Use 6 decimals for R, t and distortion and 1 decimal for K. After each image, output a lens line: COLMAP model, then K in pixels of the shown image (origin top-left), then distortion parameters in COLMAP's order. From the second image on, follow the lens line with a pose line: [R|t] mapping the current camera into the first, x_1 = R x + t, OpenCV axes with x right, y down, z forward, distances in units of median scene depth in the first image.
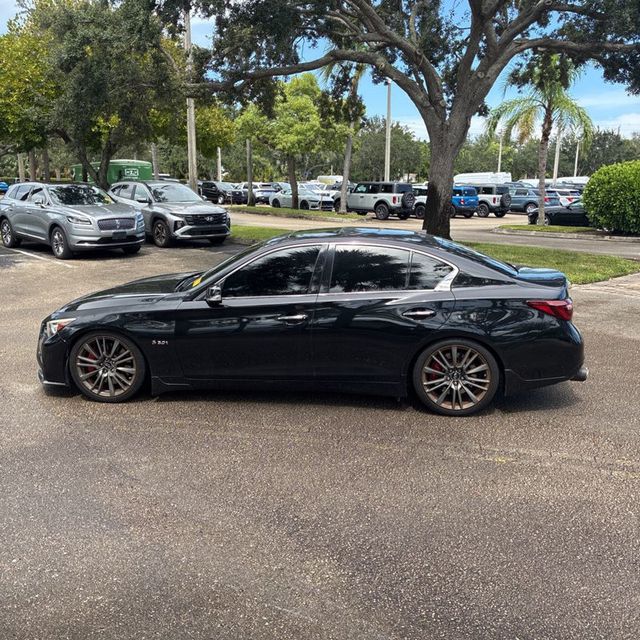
lens RADIAL K [[644.9, 0, 319.6], [0, 644.9, 322.9], [0, 0, 1]] dist [0.017604, 0.000000]
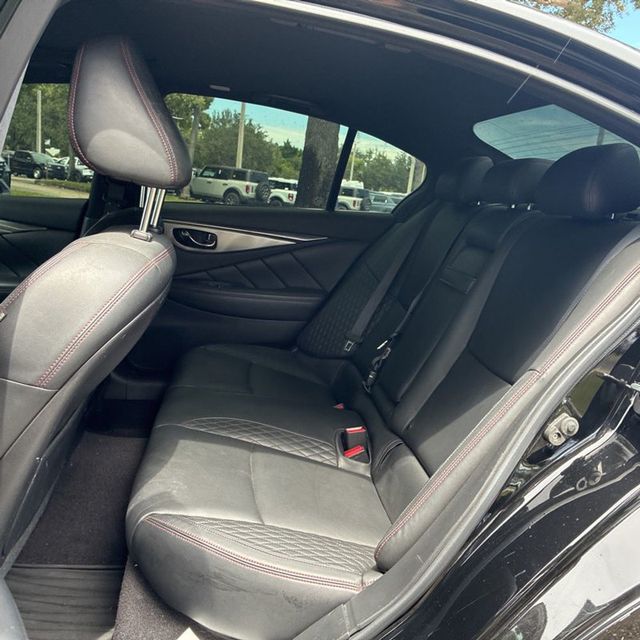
lens RADIAL K [[644.9, 0, 318.8], [0, 644.9, 322.1], [0, 0, 1]] dist [0.017604, 0.000000]
pose [[0.969311, 0.048807, 0.240946, 0.007141], [-0.046734, 0.998805, -0.014311, -0.004655], [-0.241356, 0.002612, 0.970433, 0.104450]]
